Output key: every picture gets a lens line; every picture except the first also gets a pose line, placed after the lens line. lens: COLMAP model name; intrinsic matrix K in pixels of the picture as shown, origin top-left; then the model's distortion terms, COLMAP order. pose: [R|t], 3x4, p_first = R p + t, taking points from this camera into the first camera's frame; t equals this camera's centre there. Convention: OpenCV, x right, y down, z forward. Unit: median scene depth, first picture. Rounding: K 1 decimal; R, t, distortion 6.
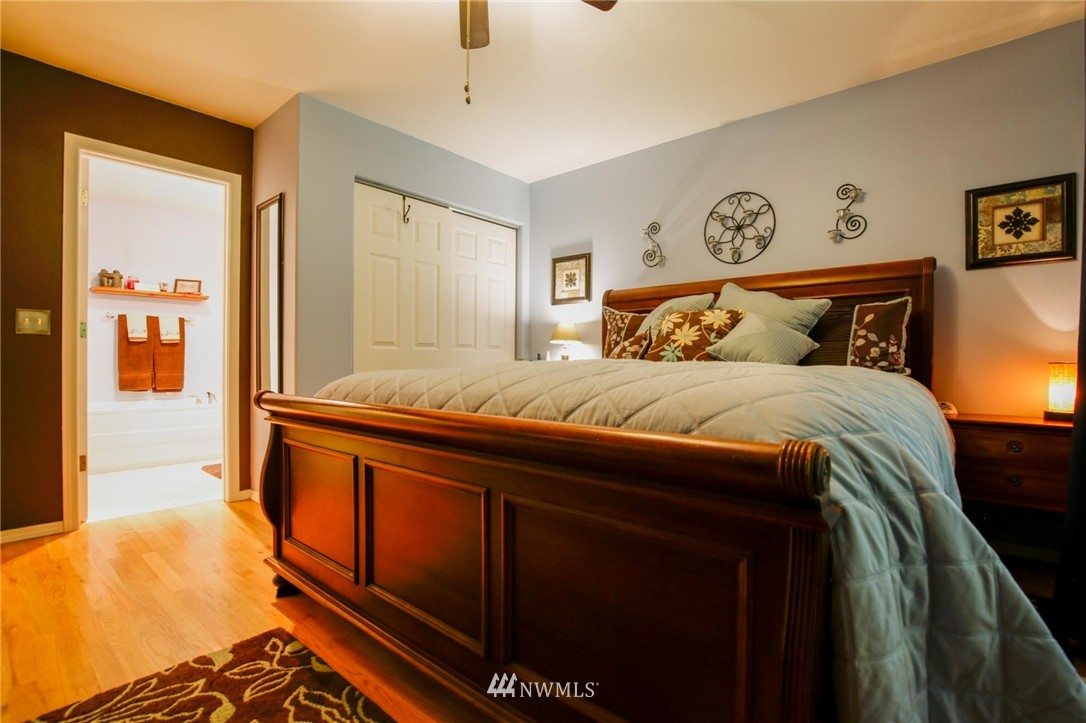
lens RADIAL K [[504.7, 0, 540.5], [0, 504.7, 361.0], [0, 0, 1]] dist [-0.005053, -0.000449]
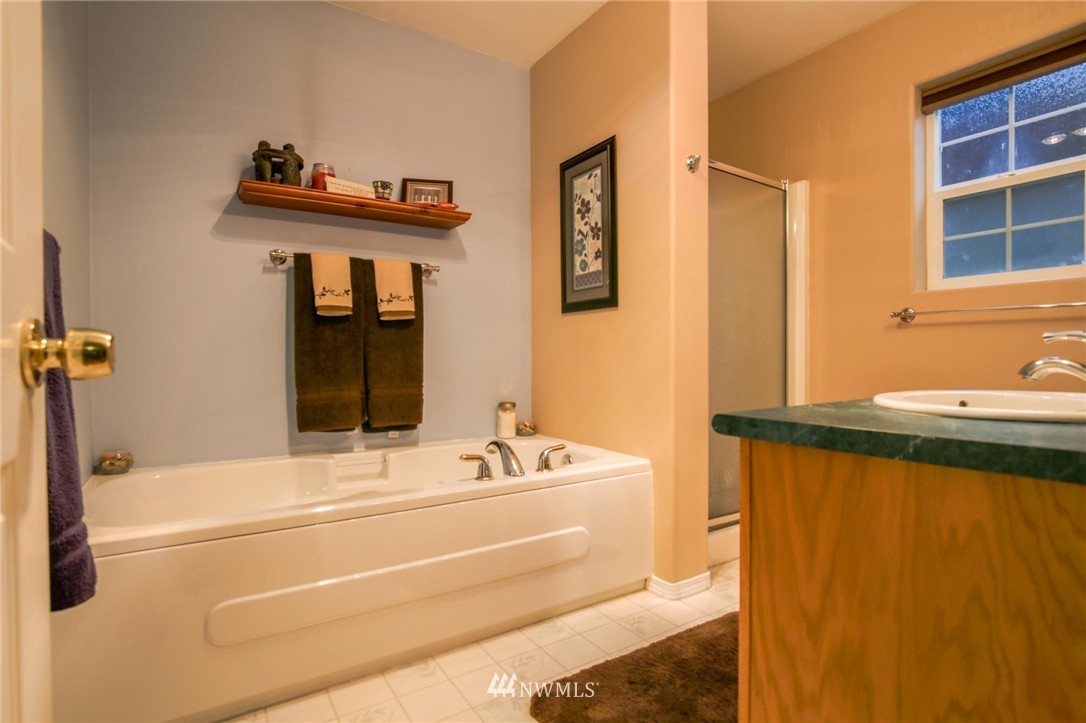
lens RADIAL K [[543.7, 0, 545.7], [0, 543.7, 364.1], [0, 0, 1]] dist [-0.002400, -0.000123]
pose [[0.959525, -0.012082, -0.281365, -0.489484], [0.011484, 0.999927, -0.003773, 0.005734], [0.281390, 0.000389, 0.959593, 0.596203]]
